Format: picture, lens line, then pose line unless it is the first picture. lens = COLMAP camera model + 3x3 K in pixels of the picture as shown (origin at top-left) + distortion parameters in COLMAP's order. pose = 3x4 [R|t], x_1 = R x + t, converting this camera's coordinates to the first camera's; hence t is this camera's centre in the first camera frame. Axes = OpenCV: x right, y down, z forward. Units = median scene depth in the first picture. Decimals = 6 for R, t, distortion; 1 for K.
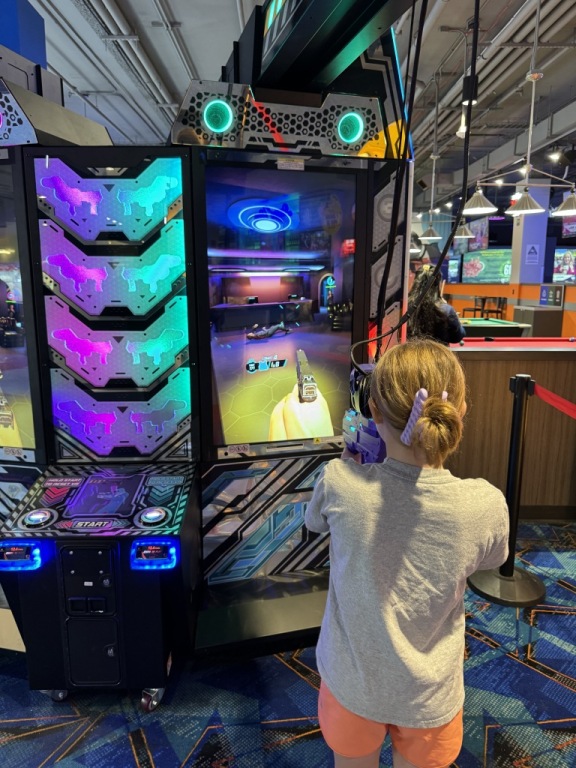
lens RADIAL K [[546.4, 0, 288.0], [0, 546.4, 384.0], [0, 0, 1]] dist [0.063295, -0.071820]
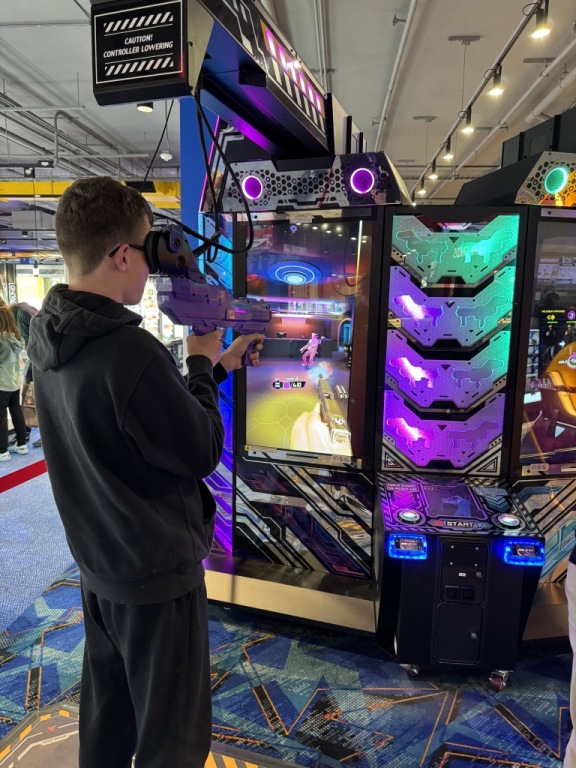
lens RADIAL K [[546.4, 0, 288.0], [0, 546.4, 384.0], [0, 0, 1]] dist [0.063295, -0.071820]
pose [[0.994854, 0.034428, -0.095292, -0.505745], [-0.038219, 0.998537, -0.038242, 0.011401], [0.093836, 0.041687, 0.994715, -0.180969]]
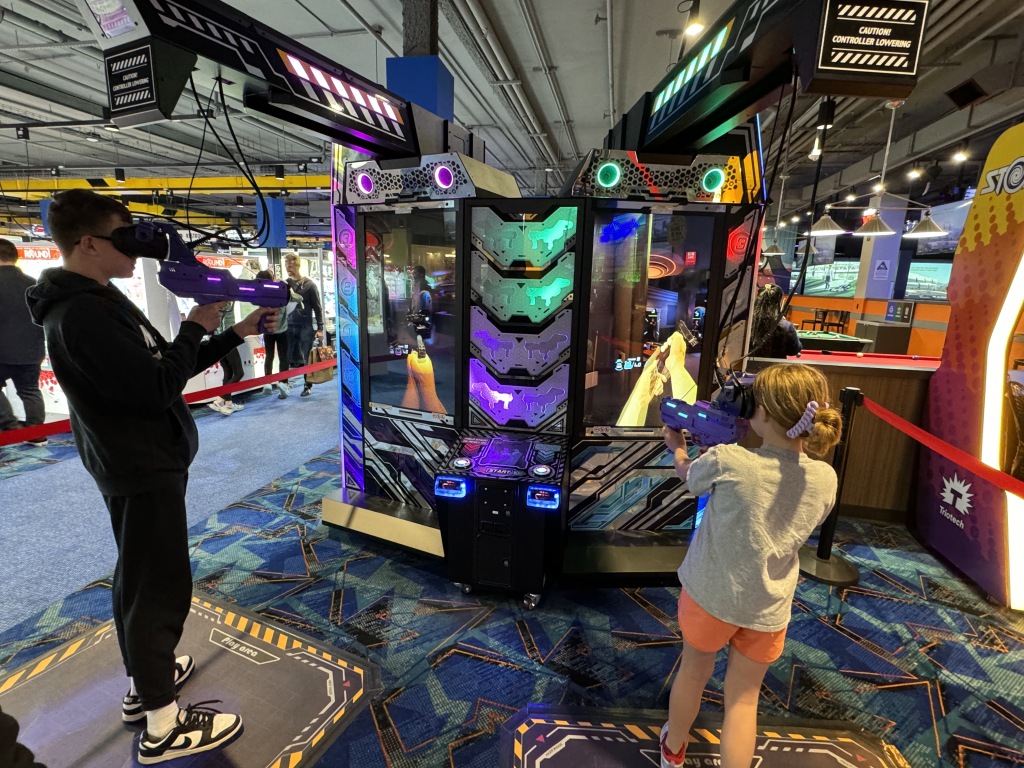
lens RADIAL K [[499.0, 0, 512.0], [0, 499.0, 384.0], [0, 0, 1]] dist [0.003031, 0.001994]
pose [[0.975460, 0.071959, -0.208086, -0.061029], [-0.068927, 0.997384, 0.021794, 0.001142], [0.209110, -0.006917, 0.977868, -0.193172]]
